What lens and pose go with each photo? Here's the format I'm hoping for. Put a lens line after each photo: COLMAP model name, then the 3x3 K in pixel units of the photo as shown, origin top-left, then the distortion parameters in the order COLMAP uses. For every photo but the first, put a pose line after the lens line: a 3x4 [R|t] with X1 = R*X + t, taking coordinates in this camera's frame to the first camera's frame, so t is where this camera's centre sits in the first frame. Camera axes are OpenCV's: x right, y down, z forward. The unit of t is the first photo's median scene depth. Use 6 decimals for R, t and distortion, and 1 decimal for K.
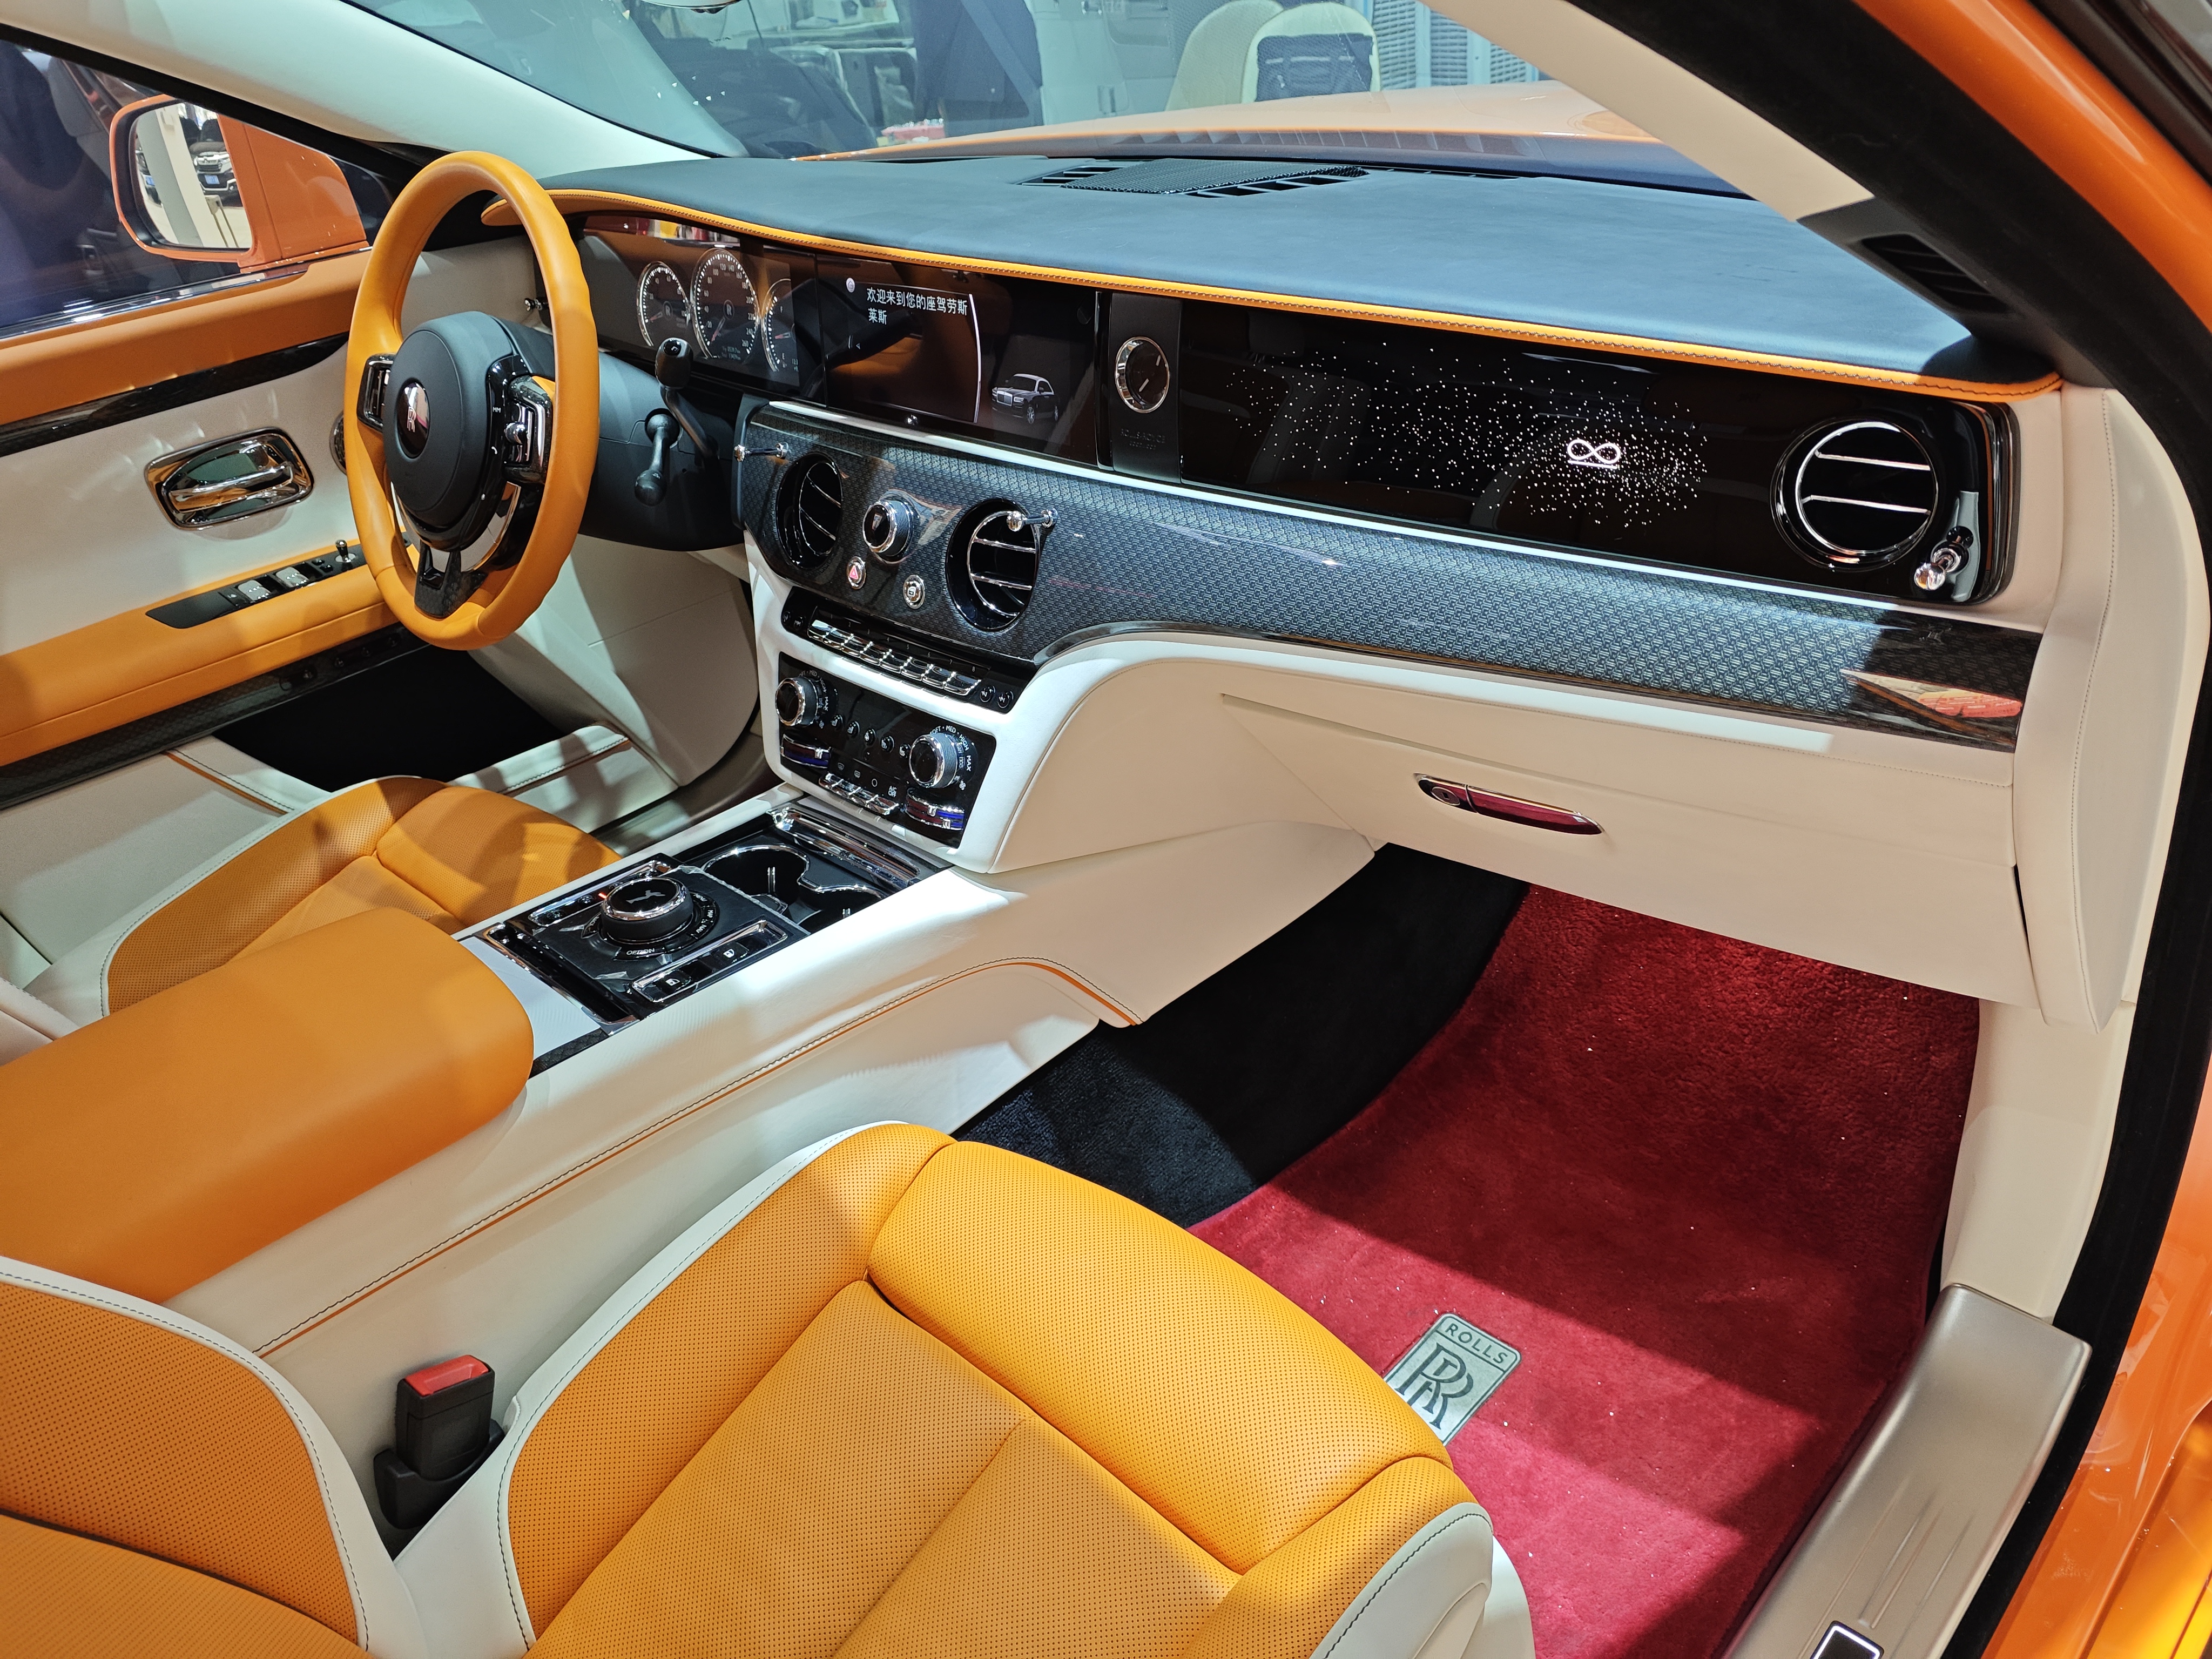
lens RADIAL K [[1609.7, 0, 1104.0], [0, 1609.7, 797.5], [0, 0, 1]] dist [0.009651, -0.002218]
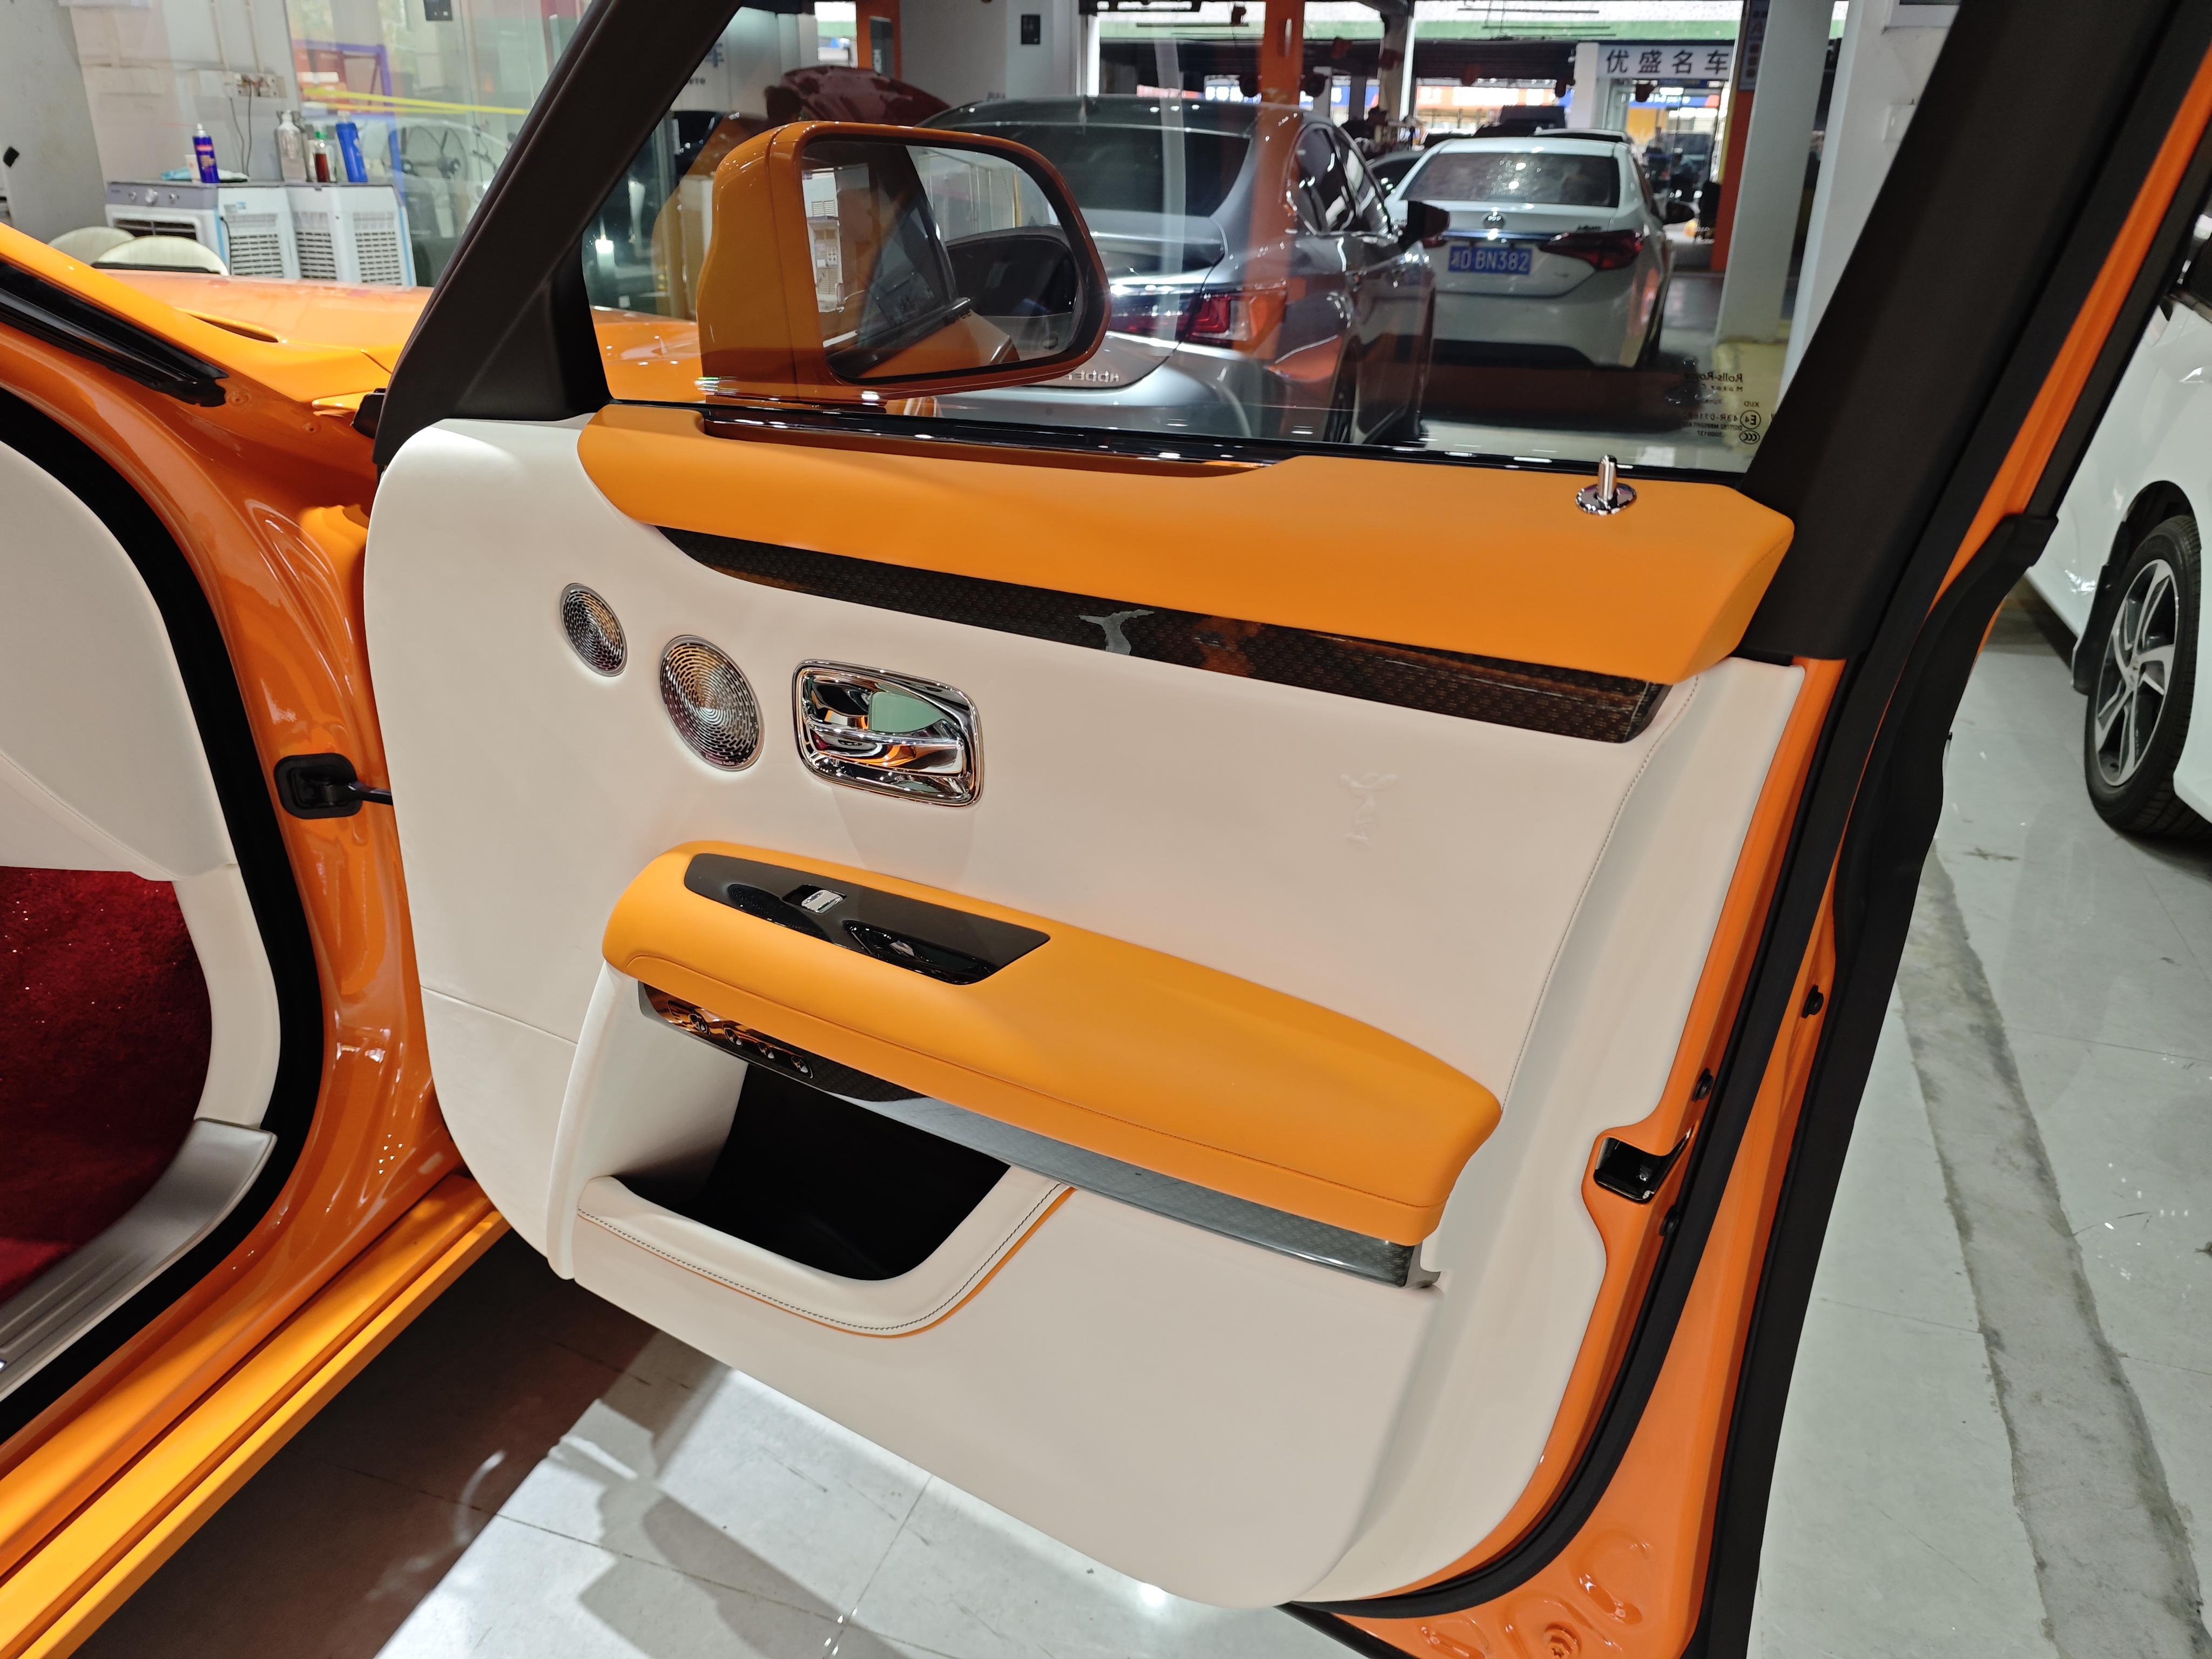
lens RADIAL K [[1598.8, 0, 1100.1], [0, 1598.8, 812.2], [0, 0, 1]] dist [0.044898, -0.060911]
pose [[0.861820, -0.066644, 0.502816, 0.497723], [0.142126, 0.983347, -0.113269, 0.295602], [-0.486894, 0.169081, 0.856940, -0.479602]]
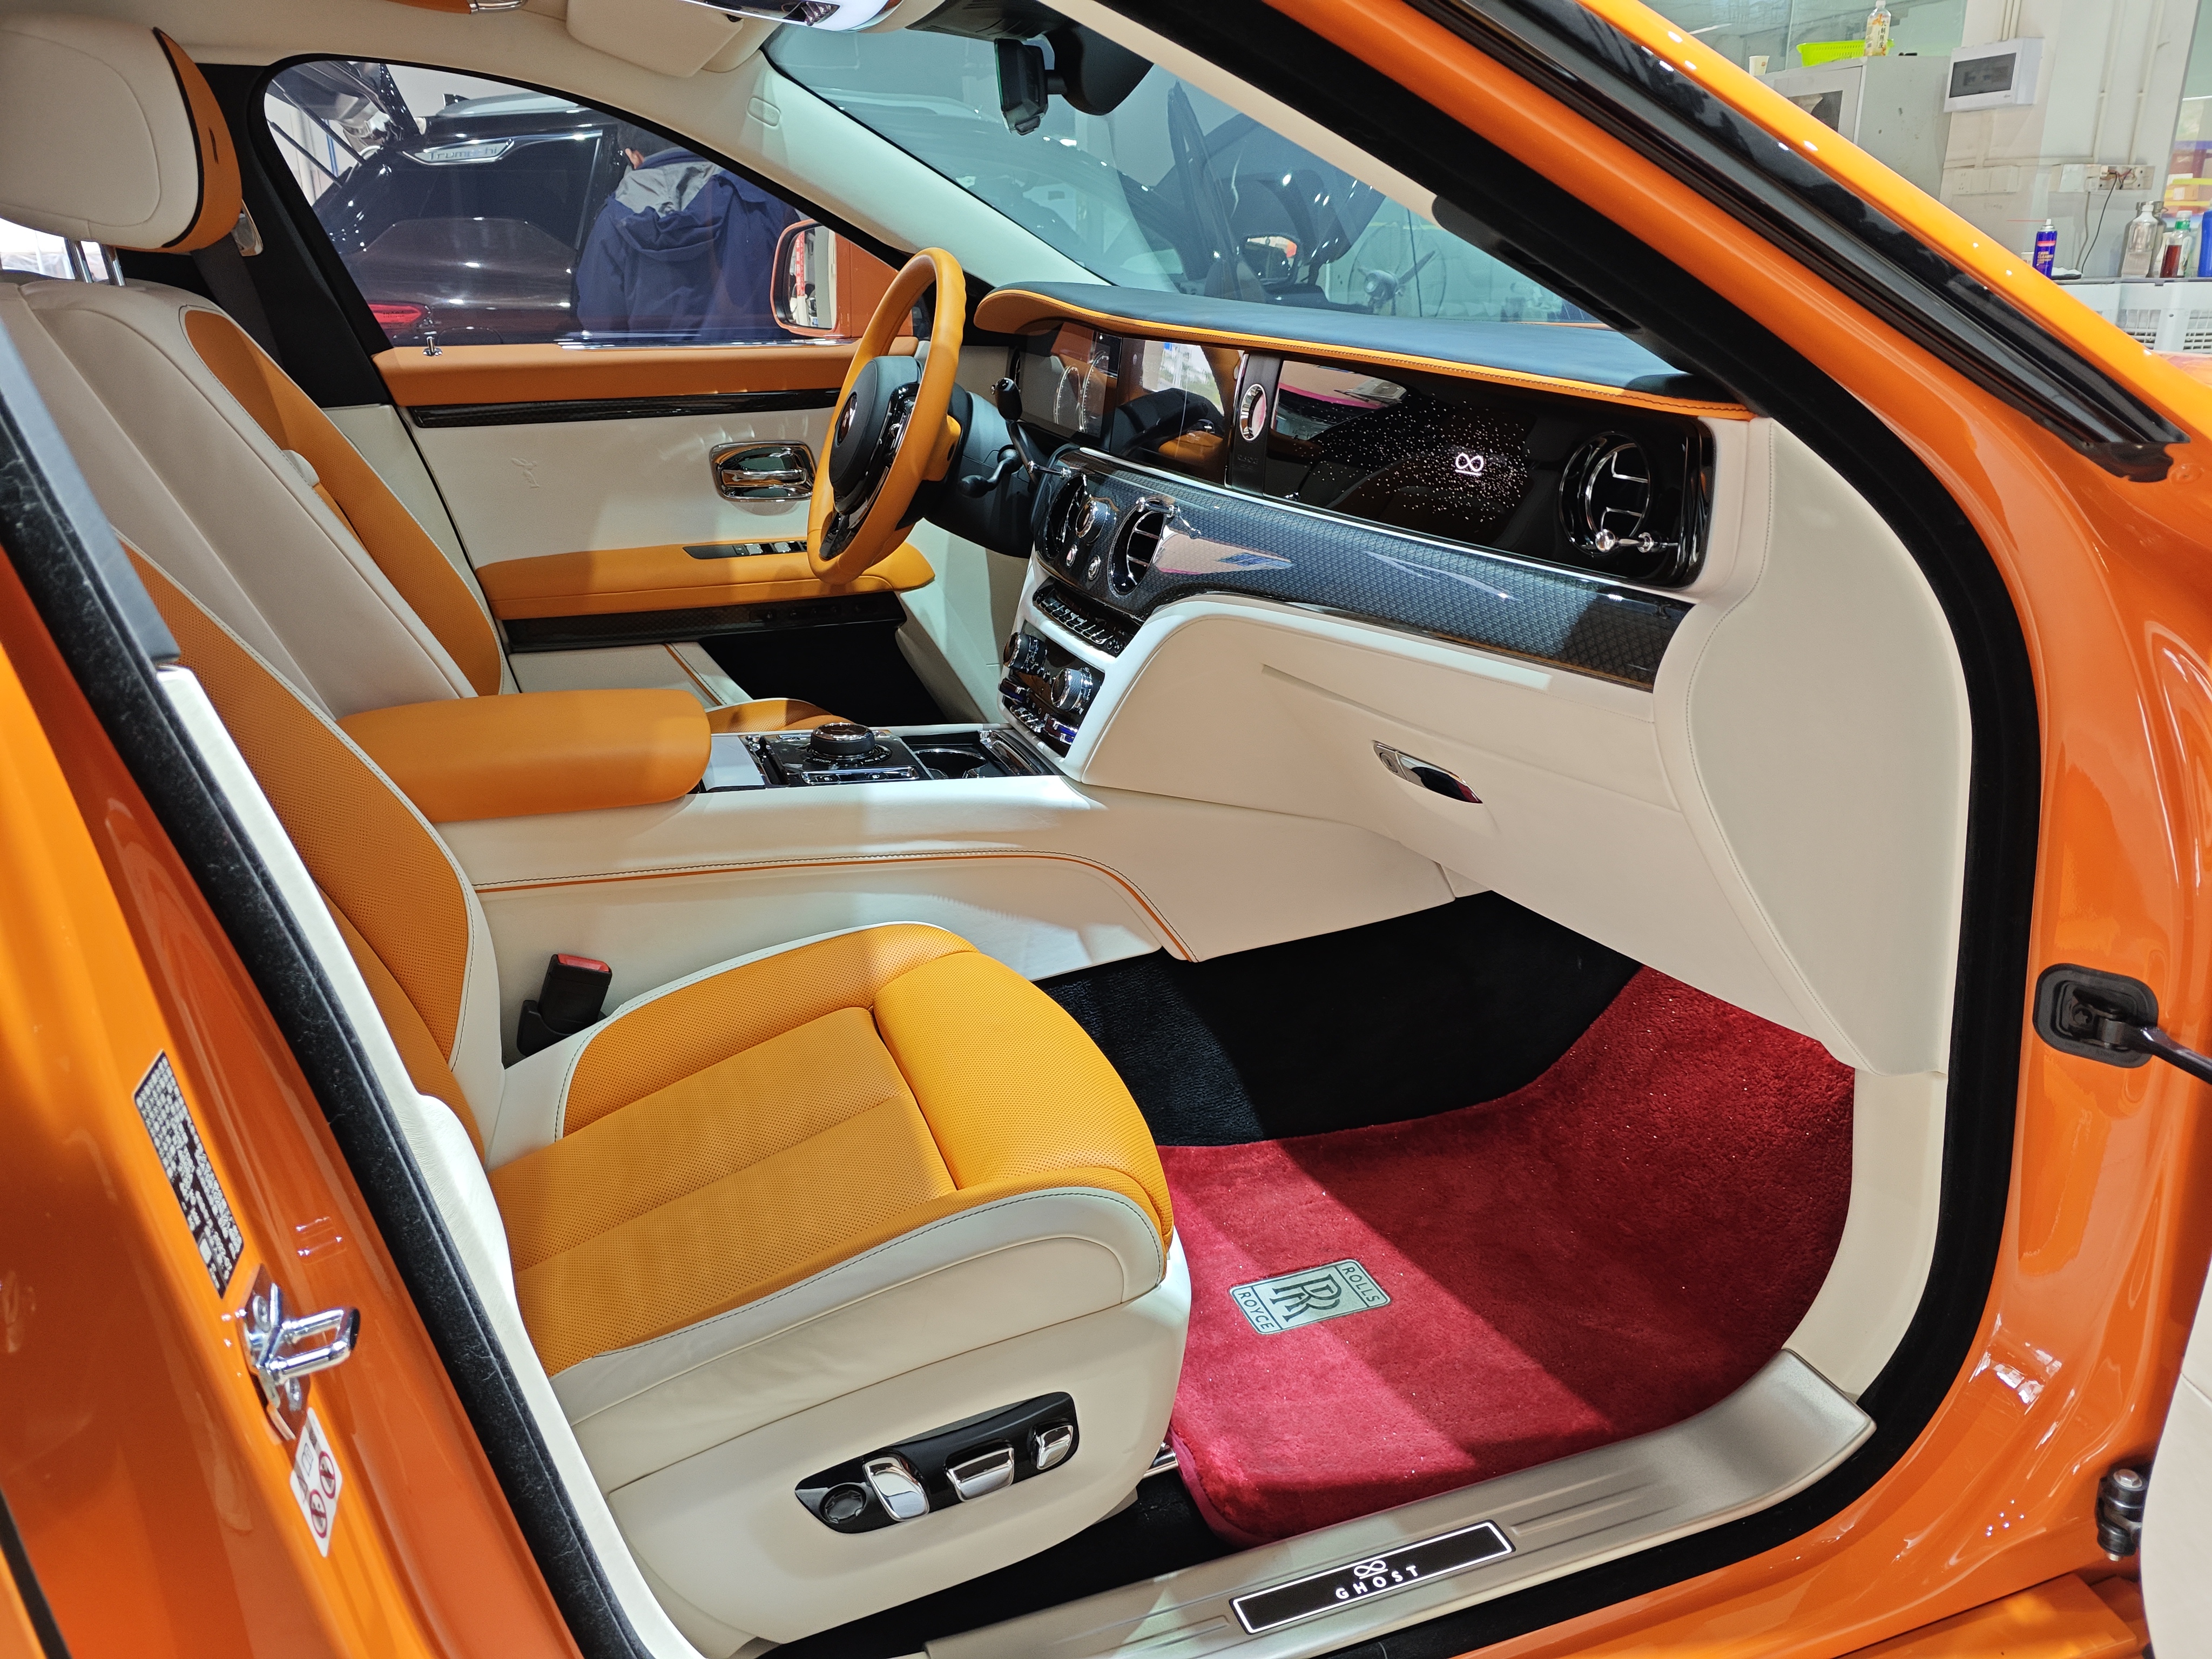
lens RADIAL K [[1598.8, 0, 1100.1], [0, 1598.8, 812.2], [0, 0, 1]] dist [0.044898, -0.060911]
pose [[0.896398, 0.227091, -0.380657, 0.430170], [-0.284927, 0.953065, -0.102390, 0.195432], [0.339539, 0.200242, 0.919030, -0.165269]]
